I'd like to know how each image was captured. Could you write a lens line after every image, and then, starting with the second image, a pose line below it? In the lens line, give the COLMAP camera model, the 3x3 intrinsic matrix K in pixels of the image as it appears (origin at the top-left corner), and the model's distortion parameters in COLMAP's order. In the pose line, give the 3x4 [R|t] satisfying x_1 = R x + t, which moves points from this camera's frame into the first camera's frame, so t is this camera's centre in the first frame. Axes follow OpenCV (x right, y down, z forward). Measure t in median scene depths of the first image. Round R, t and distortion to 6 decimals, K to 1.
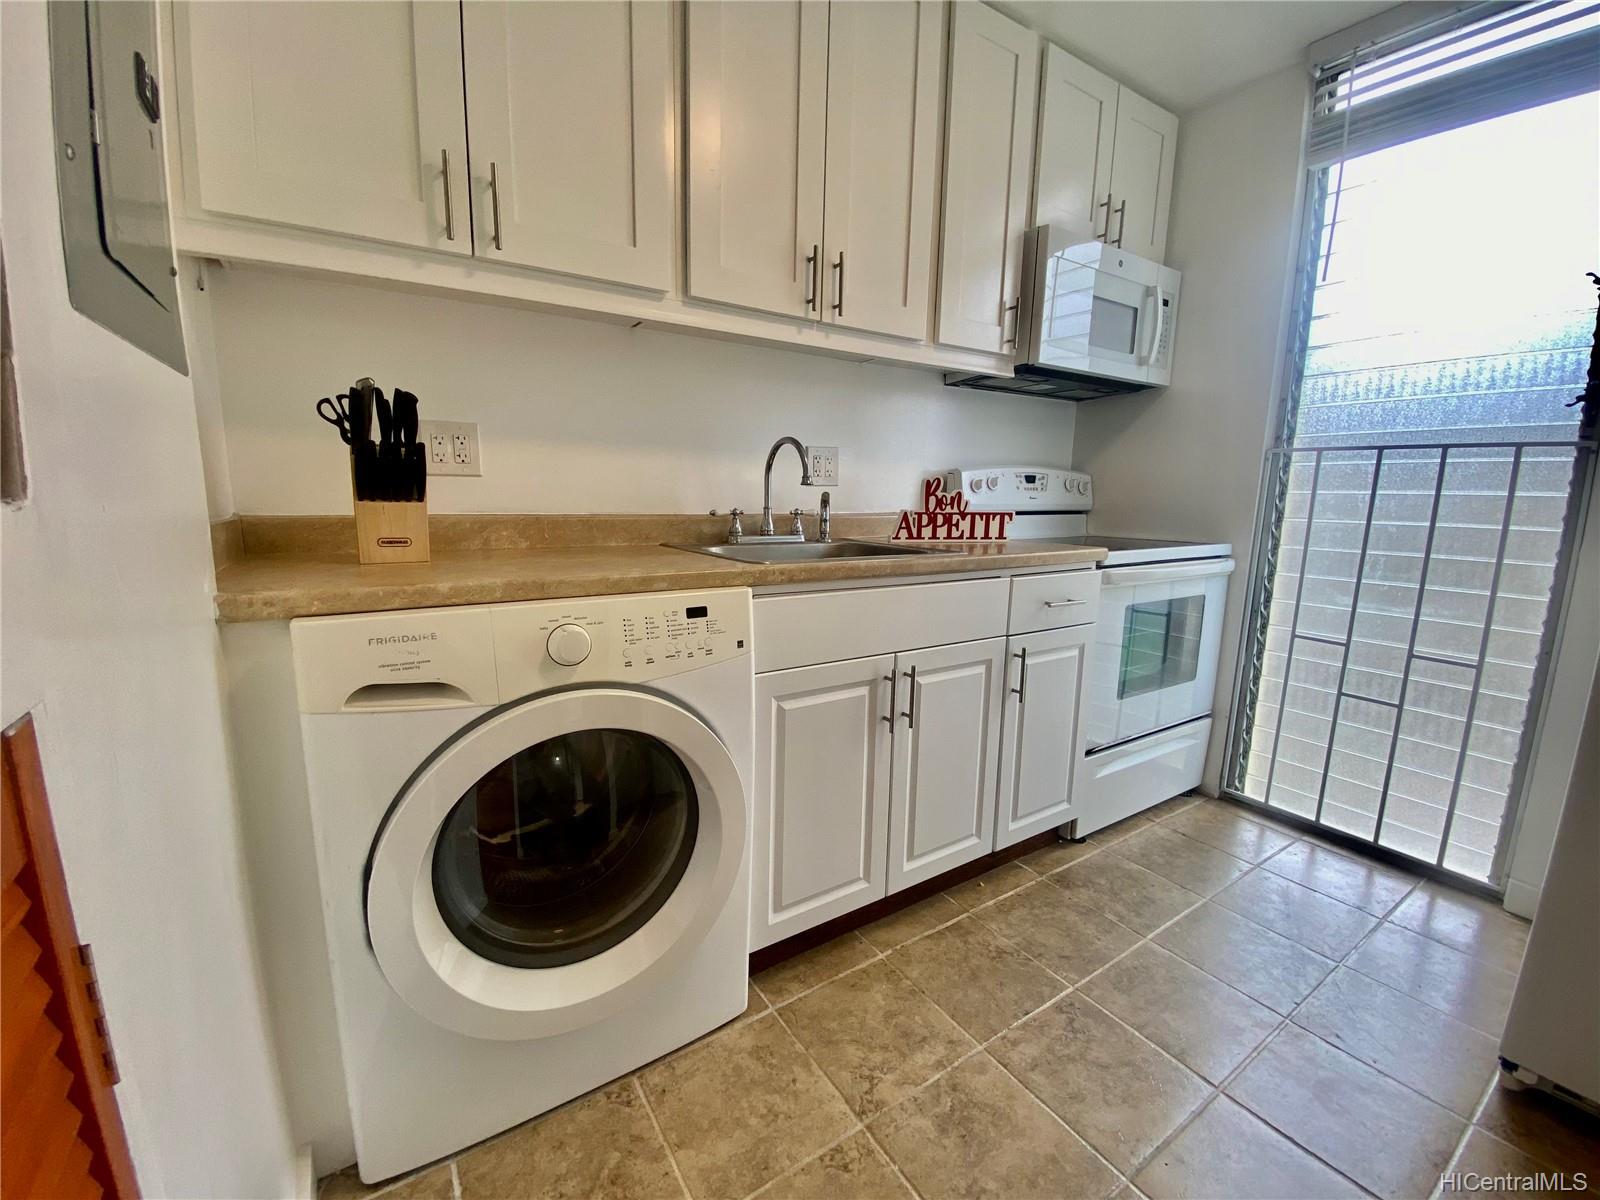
lens RADIAL K [[648.9, 0, 800.4], [0, 648.9, 596.5], [0, 0, 1]] dist [0.013780, -0.014689]
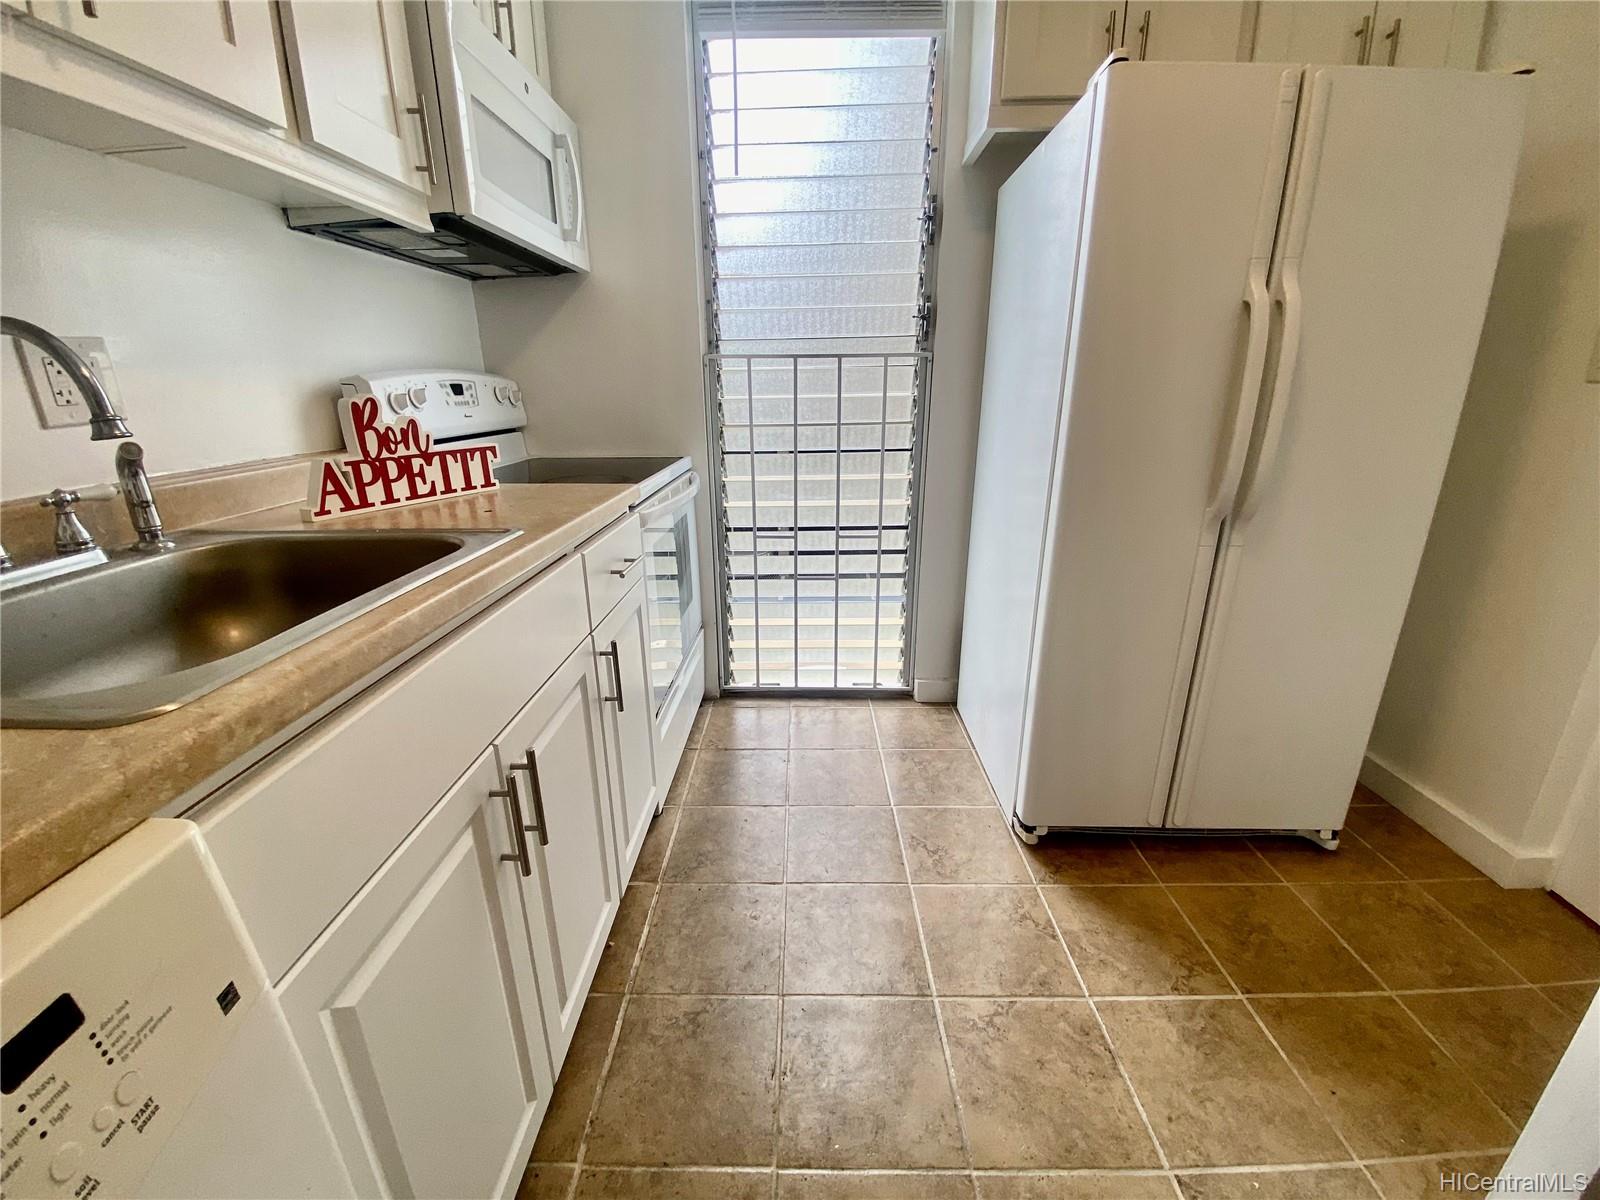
lens RADIAL K [[648.9, 0, 800.4], [0, 648.9, 596.5], [0, 0, 1]] dist [0.013780, -0.014689]
pose [[0.561470, -0.275347, 0.780344, -0.075995], [0.150896, 0.961273, 0.230617, -0.086859], [-0.813623, -0.011734, 0.581274, 0.339120]]
